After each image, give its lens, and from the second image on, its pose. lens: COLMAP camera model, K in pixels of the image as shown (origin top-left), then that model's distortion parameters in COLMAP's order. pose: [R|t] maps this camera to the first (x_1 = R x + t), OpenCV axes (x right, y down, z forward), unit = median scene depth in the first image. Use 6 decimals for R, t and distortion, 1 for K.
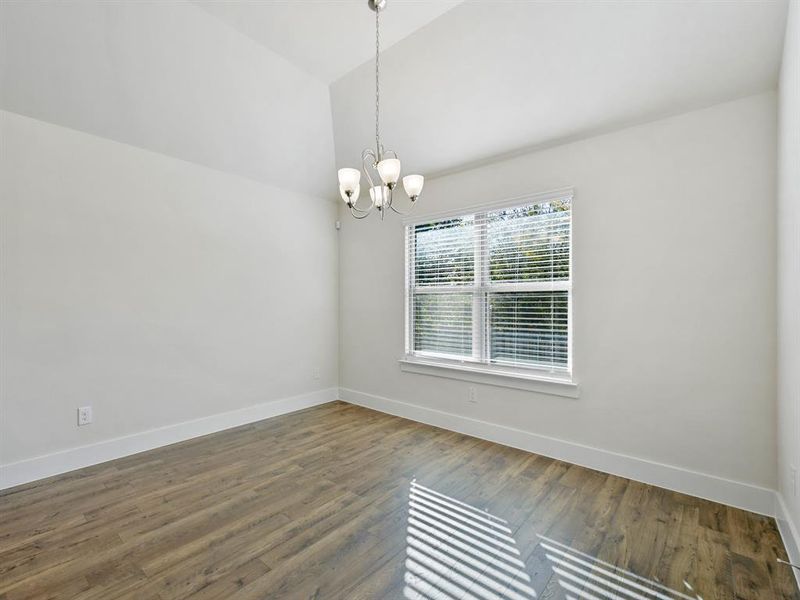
lens RADIAL K [[361.9, 0, 398.5], [0, 361.9, 303.1], [0, 0, 1]] dist [0.004816, 0.000018]
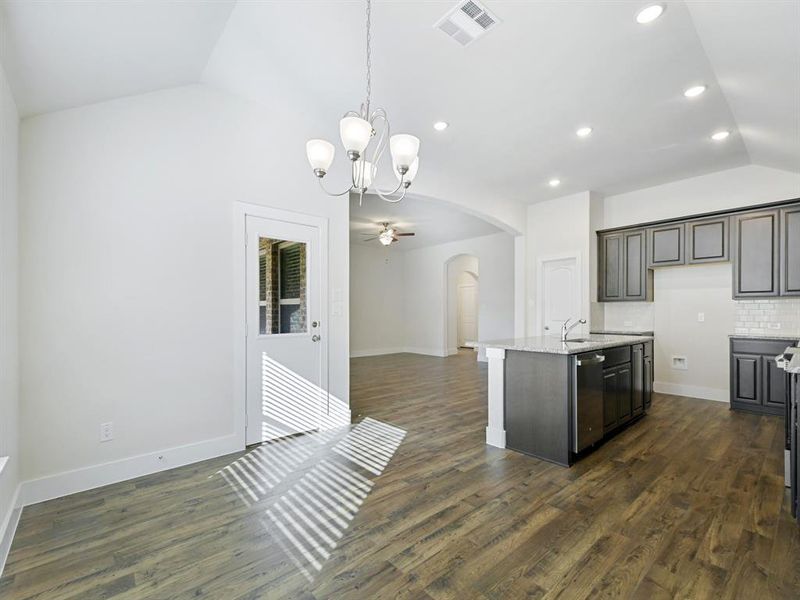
lens RADIAL K [[361.9, 0, 400.3], [0, 361.9, 304.8], [0, 0, 1]] dist [0.004816, 0.000018]
pose [[-0.987593, 0.001776, 0.157023, -0.277747], [-0.001776, 0.999746, -0.022477, 0.002269], [-0.157023, -0.022477, -0.987339, 1.990925]]
